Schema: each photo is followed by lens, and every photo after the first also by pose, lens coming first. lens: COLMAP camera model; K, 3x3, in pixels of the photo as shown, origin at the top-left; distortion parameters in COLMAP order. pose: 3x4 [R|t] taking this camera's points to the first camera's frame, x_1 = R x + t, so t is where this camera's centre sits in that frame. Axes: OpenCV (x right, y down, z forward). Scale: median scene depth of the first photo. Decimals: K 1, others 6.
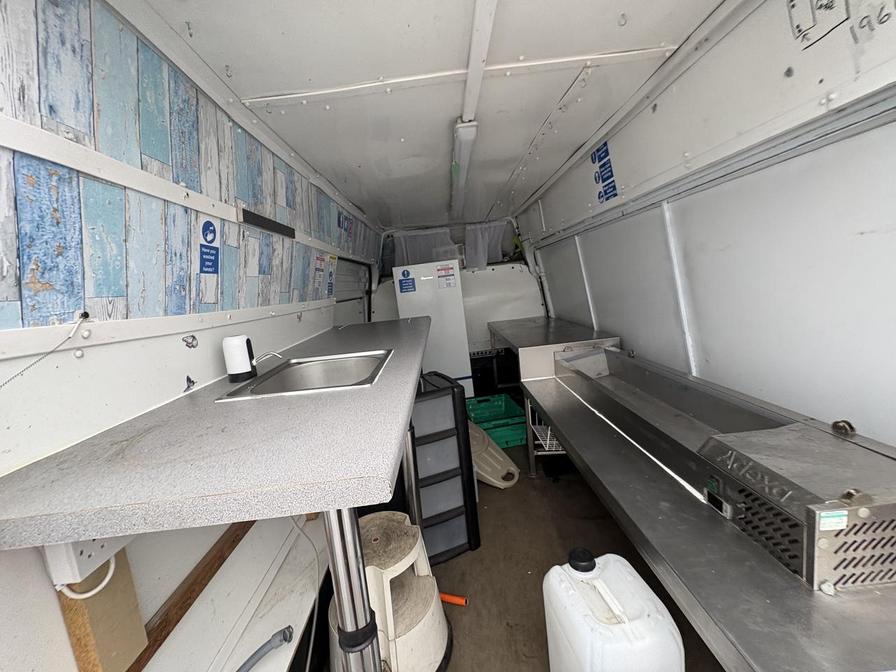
lens RADIAL K [[358.2, 0, 445.0], [0, 358.2, 337.6], [0, 0, 1]] dist [0.000720, 0.000050]
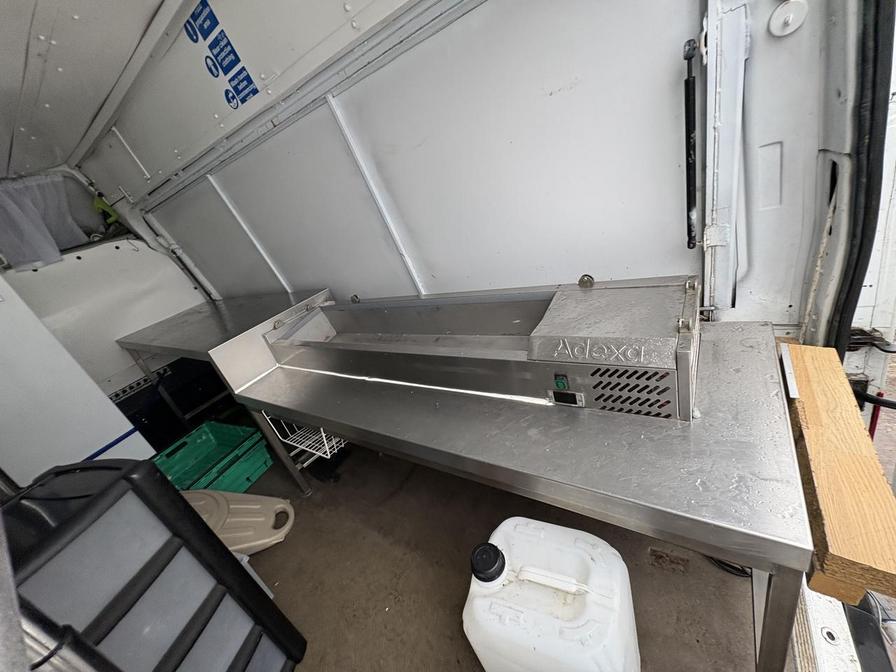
lens RADIAL K [[358.1, 0, 449.4], [0, 358.1, 337.4], [0, 0, 1]] dist [-0.000393, -0.000240]
pose [[0.564733, -0.398282, 0.722806, -0.004810], [0.337034, 0.910775, 0.238530, 0.000115], [-0.753316, 0.108904, 0.648579, 0.256405]]
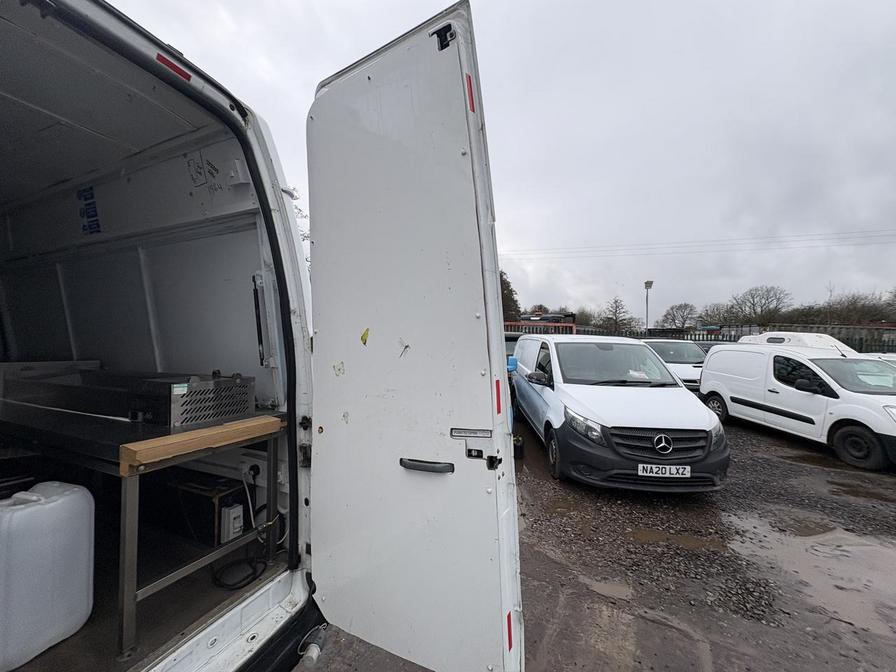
lens RADIAL K [[358.1, 0, 449.4], [0, 358.1, 337.4], [0, 0, 1]] dist [-0.000393, -0.000240]
pose [[0.405584, 0.135936, 0.903893, -0.069477], [0.081073, 0.979633, -0.183704, 0.218542], [-0.910455, 0.147788, 0.386303, -0.395850]]
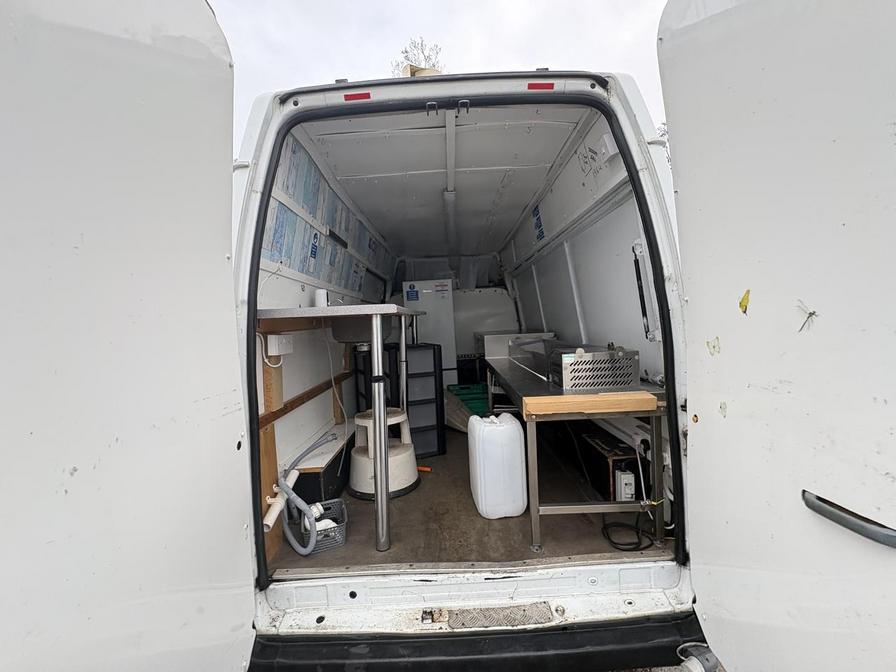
lens RADIAL K [[356.6, 0, 447.5], [0, 356.6, 337.6], [0, 0, 1]] dist [-0.000112, -0.000129]
pose [[0.997821, 0.064789, -0.012458, 0.075756], [-0.065740, 0.992326, -0.104721, 0.204416], [0.005578, 0.105312, 0.994424, -0.454781]]
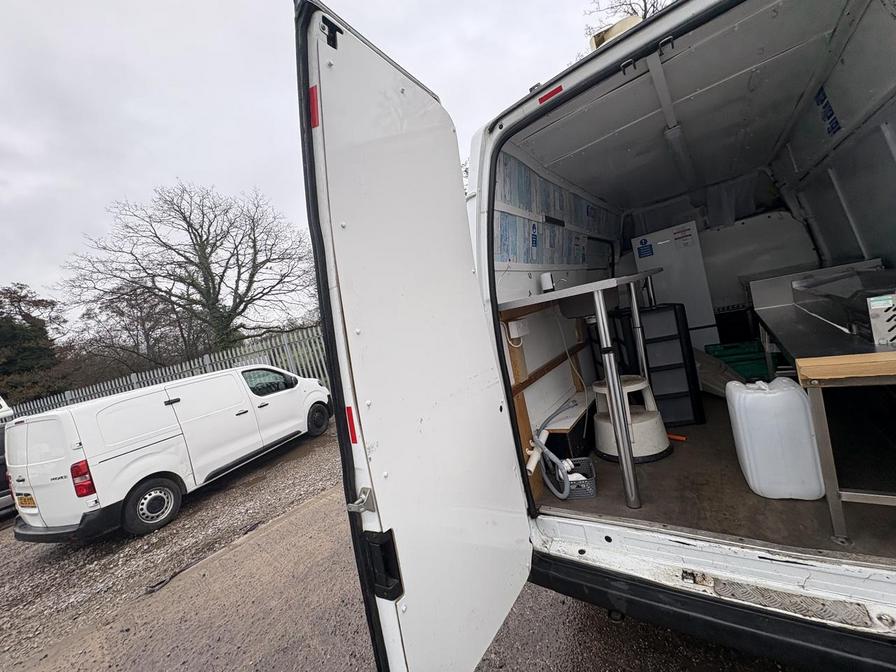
lens RADIAL K [[356.6, 0, 447.5], [0, 356.6, 337.6], [0, 0, 1]] dist [-0.000112, -0.000129]
pose [[0.794026, -0.032970, -0.606989, 0.124915], [0.037415, 0.999286, -0.005334, 0.185013], [0.606731, -0.018476, 0.794693, -0.545587]]
